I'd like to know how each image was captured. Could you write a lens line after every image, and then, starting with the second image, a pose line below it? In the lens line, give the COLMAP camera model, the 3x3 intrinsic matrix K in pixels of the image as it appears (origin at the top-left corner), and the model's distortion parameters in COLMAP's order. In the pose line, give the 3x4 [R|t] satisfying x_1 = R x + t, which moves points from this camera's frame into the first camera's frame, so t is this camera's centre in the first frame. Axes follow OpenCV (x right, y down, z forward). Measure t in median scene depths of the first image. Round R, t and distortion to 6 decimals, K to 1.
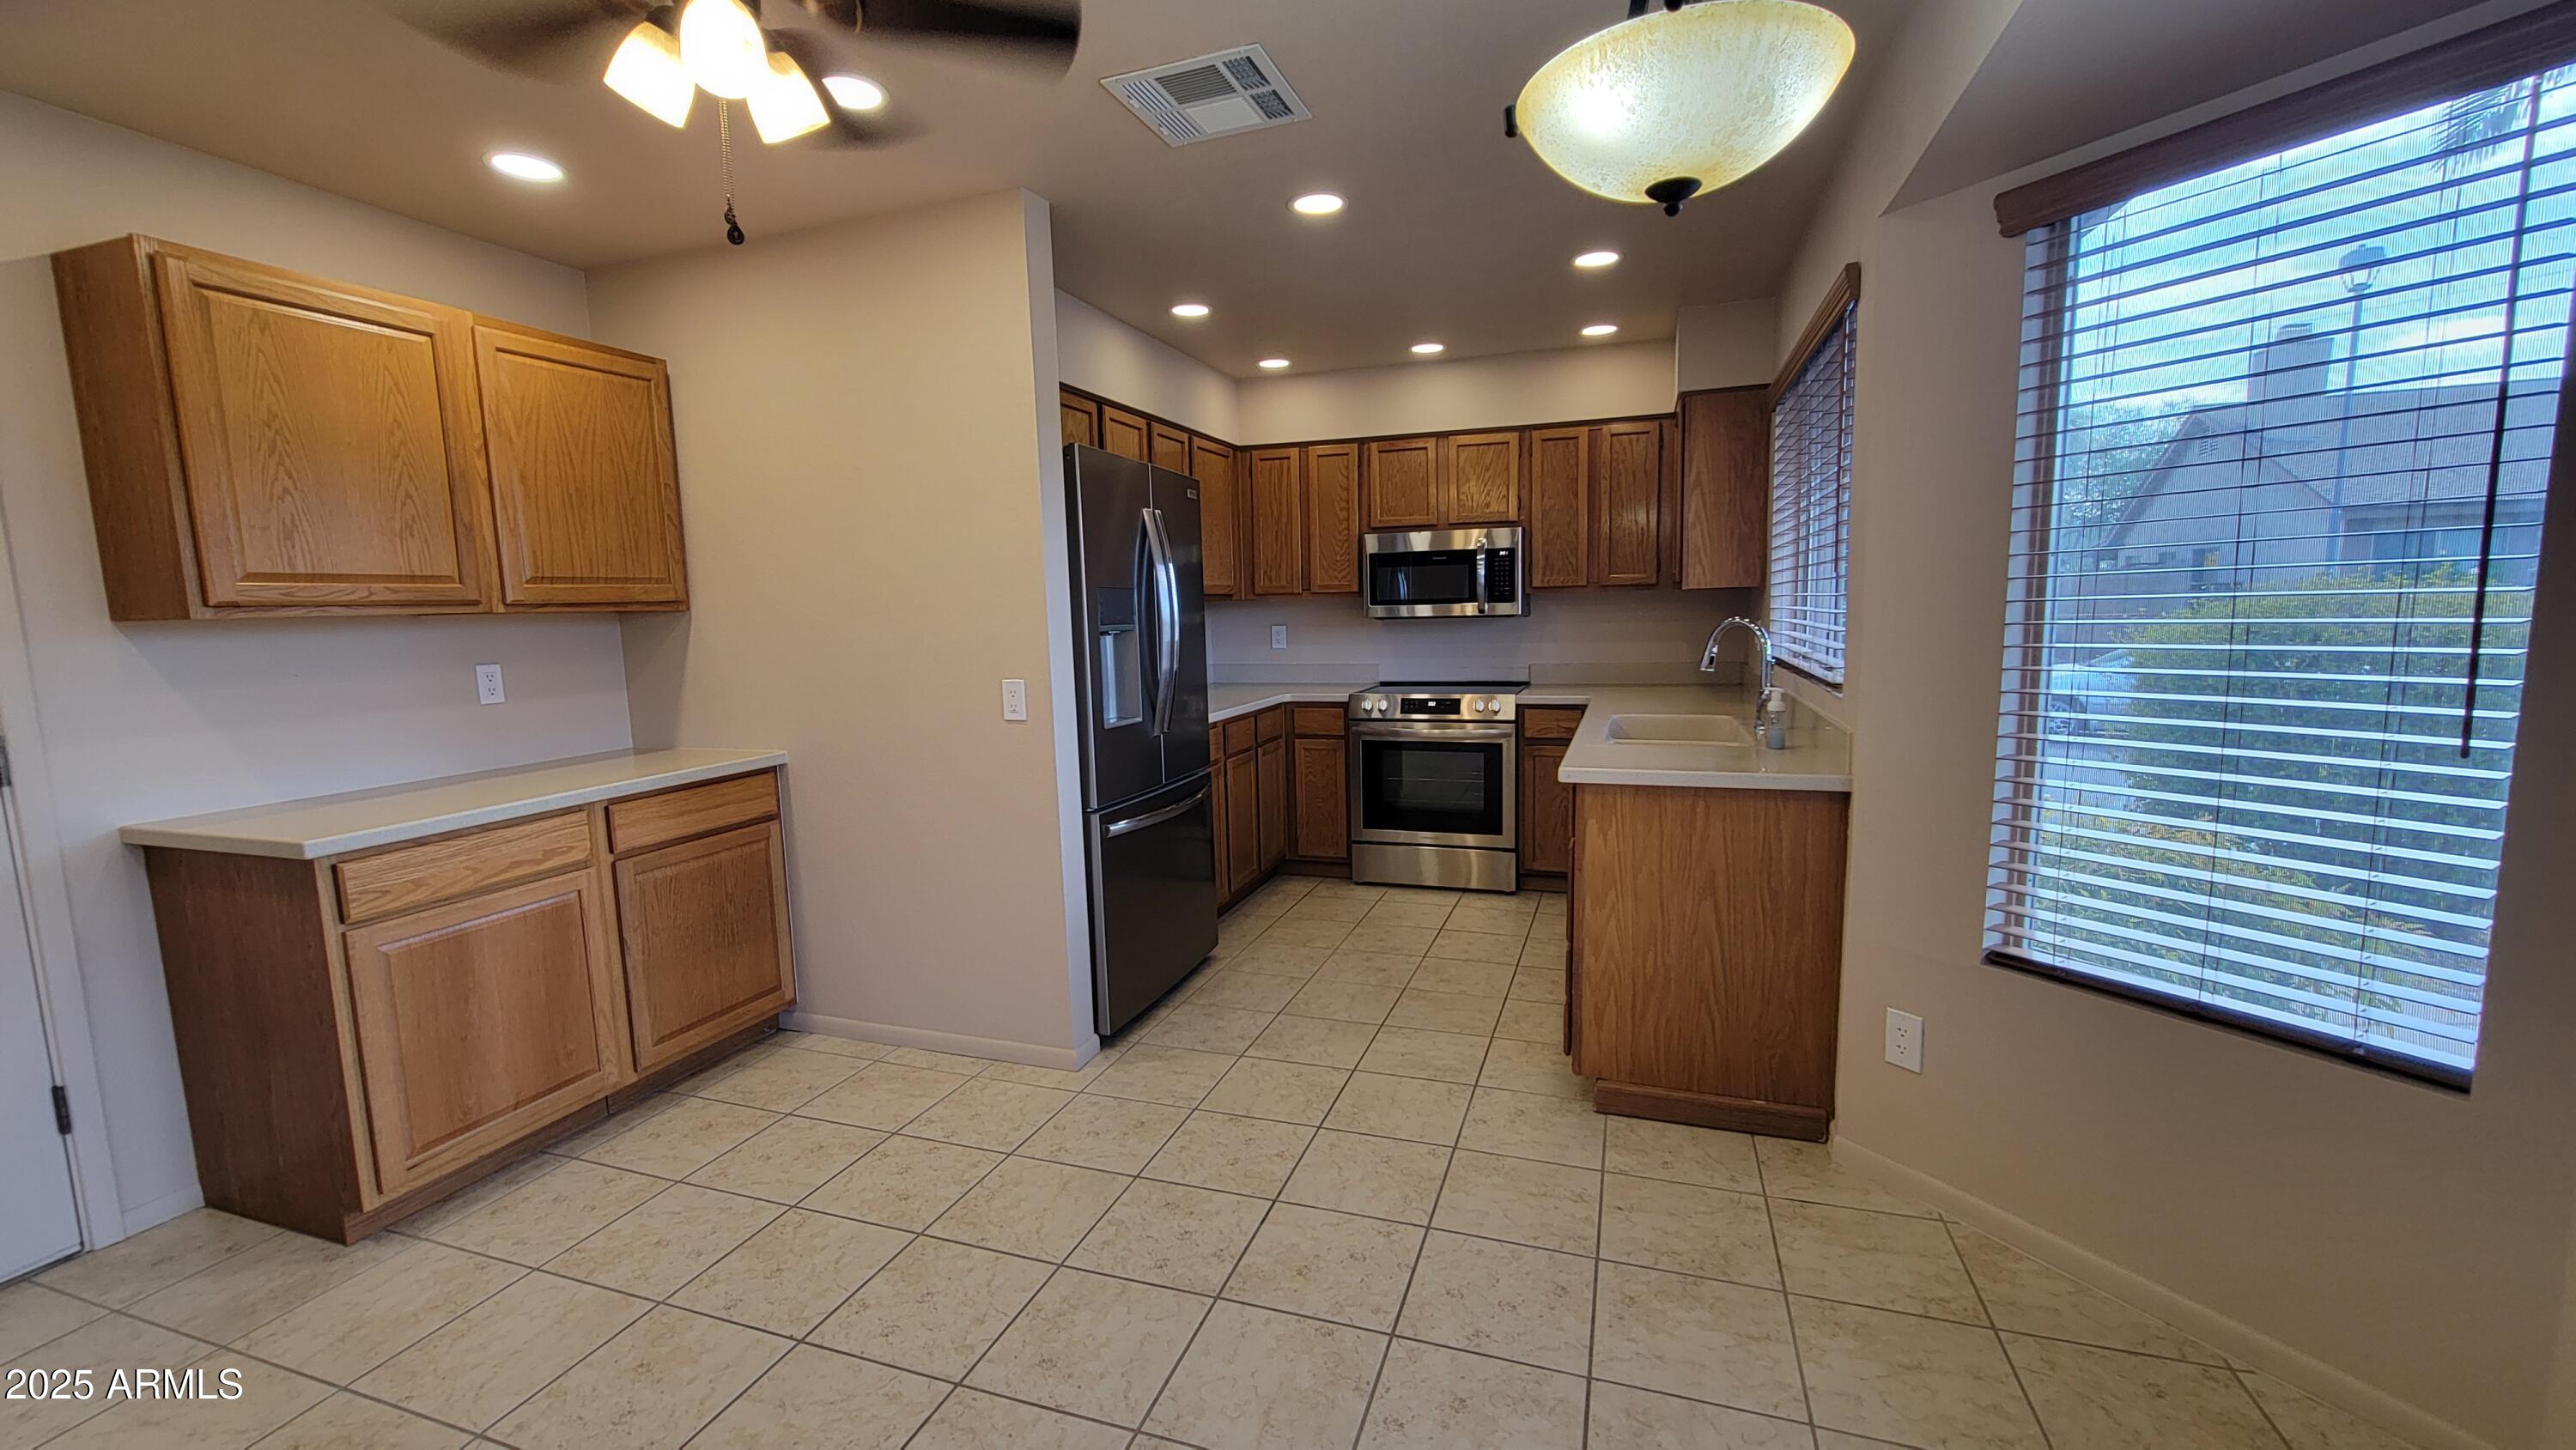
lens RADIAL K [[1049.4, 0, 1285.1], [0, 1049.4, 721.8], [0, 0, 1]] dist [-0.001216, -0.000057]
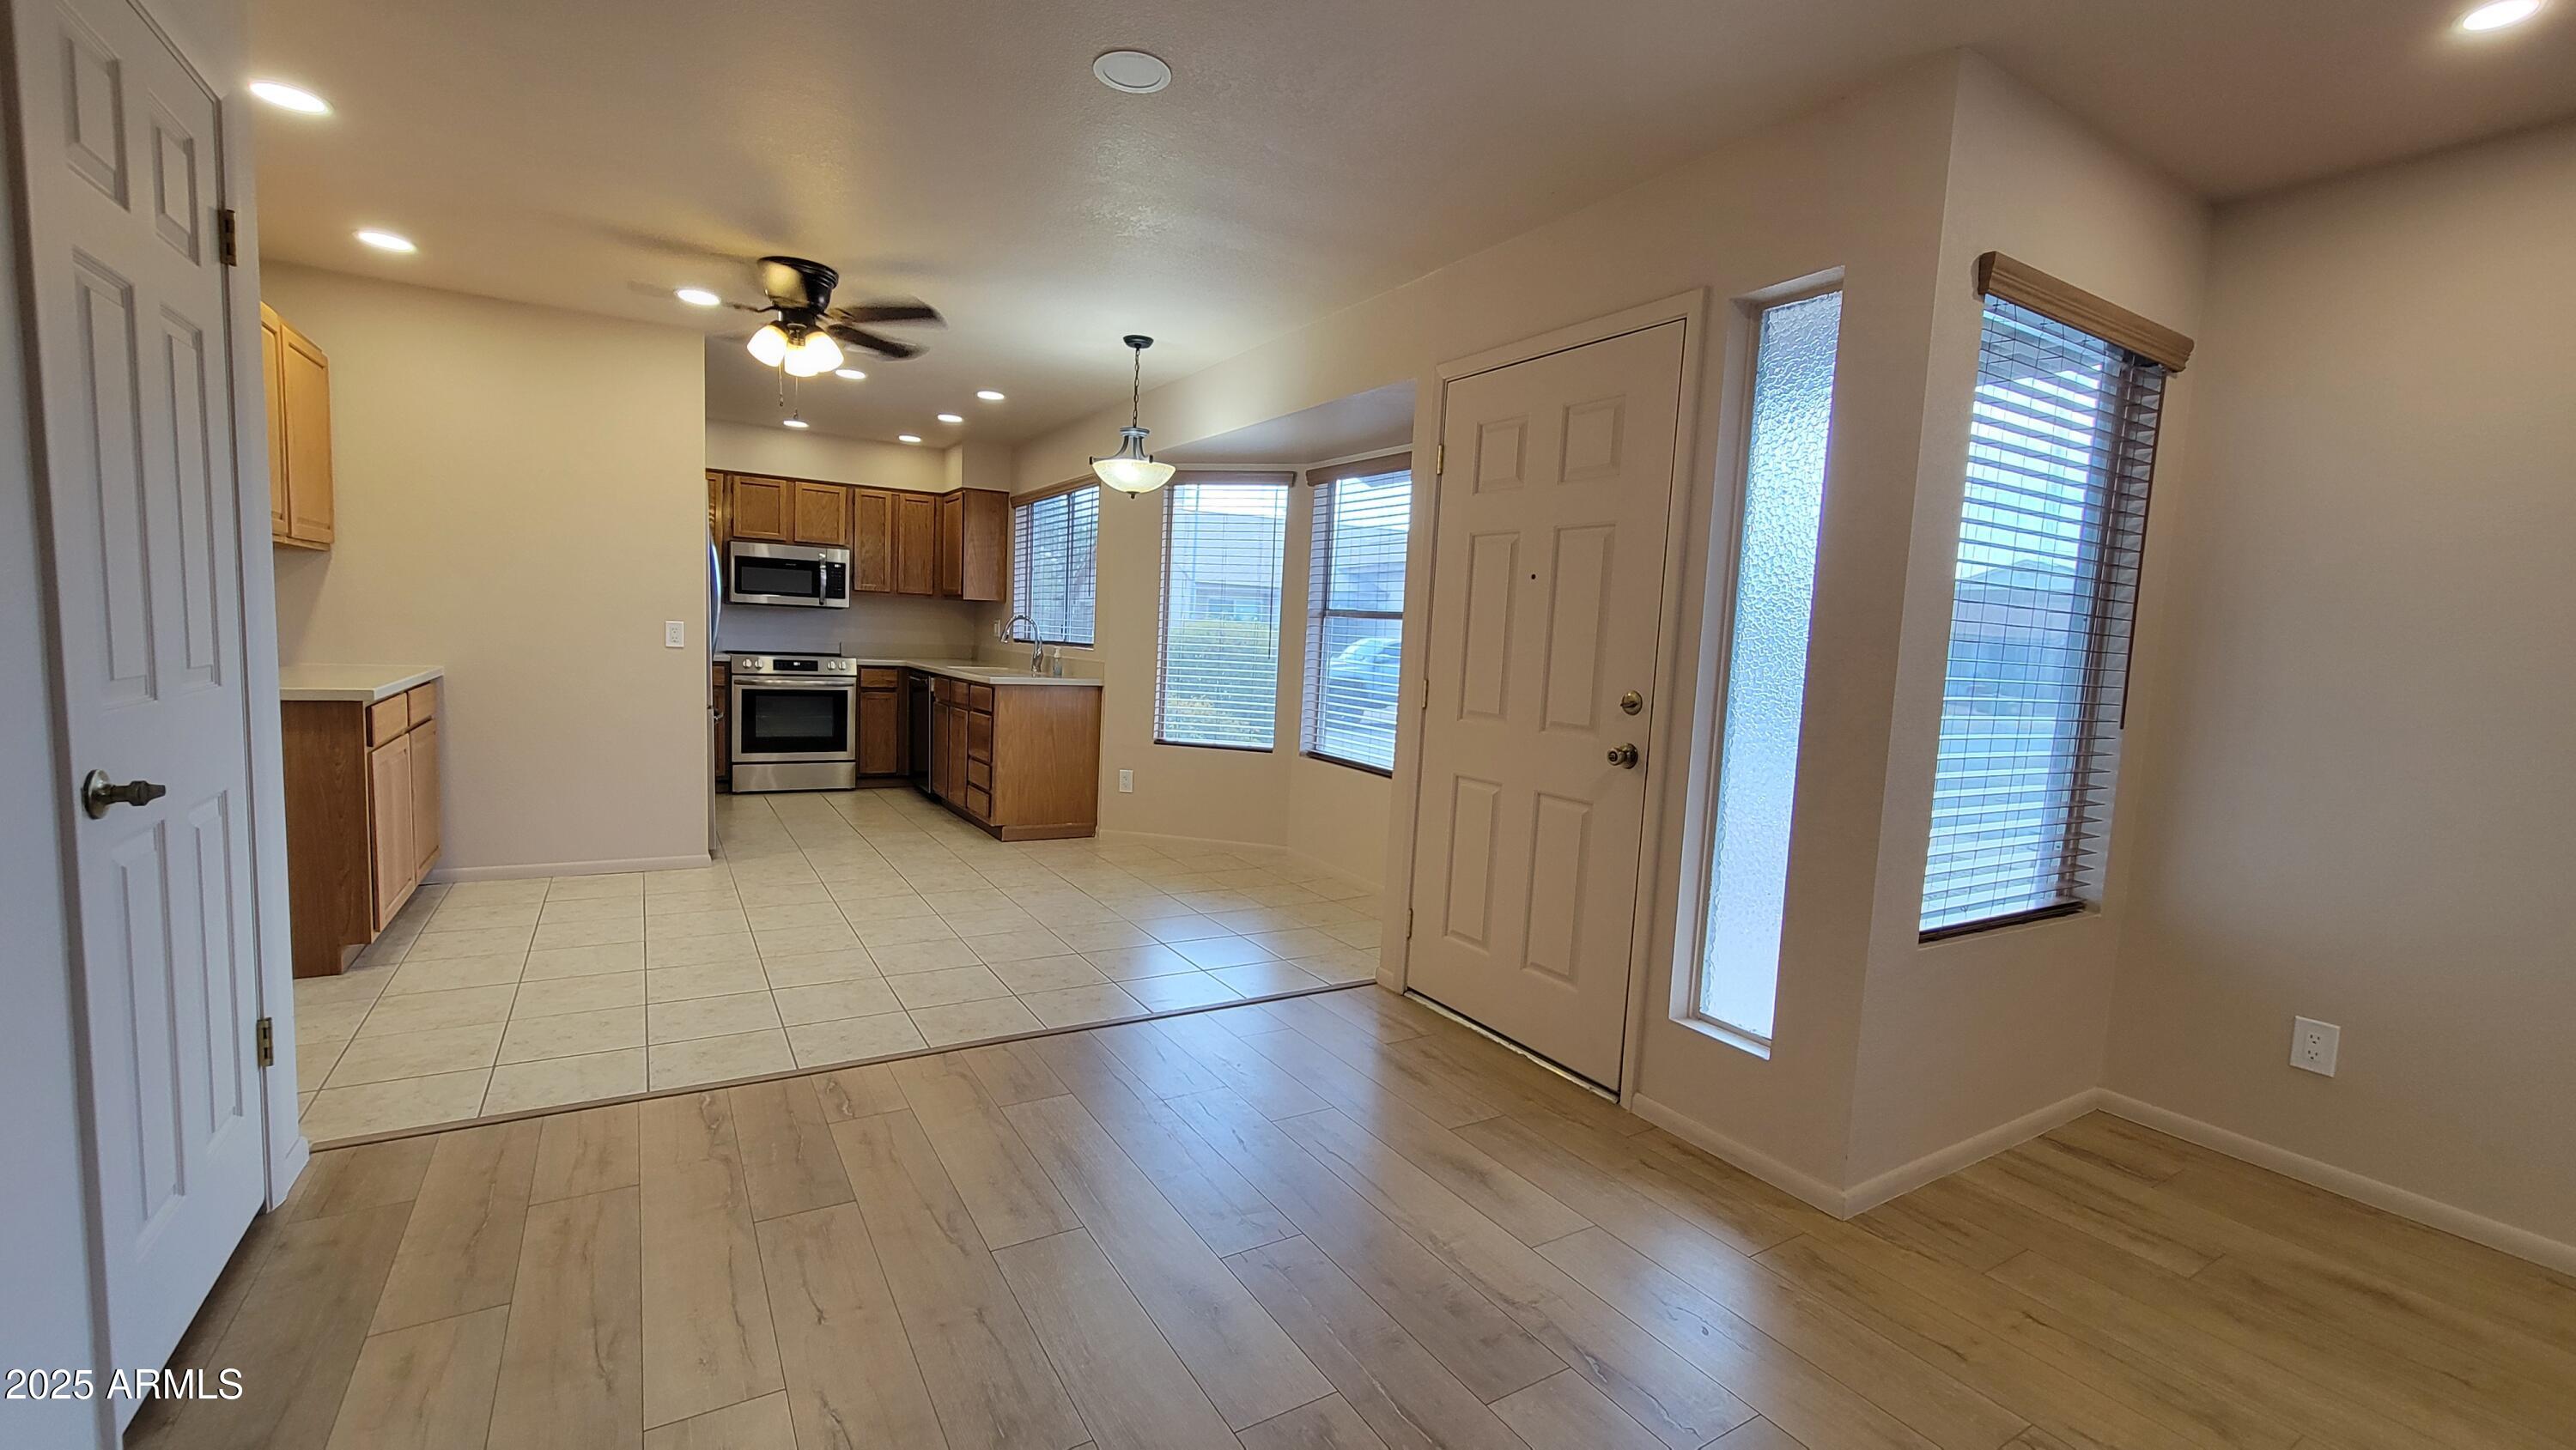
lens RADIAL K [[1049.4, 0, 1285.1], [0, 1049.4, 721.8], [0, 0, 1]] dist [-0.001216, -0.000057]
pose [[0.640314, -0.012503, 0.768011, -0.555741], [0.027023, 0.999615, -0.006257, 0.092292], [-0.767638, 0.024761, 0.640405, -0.463870]]
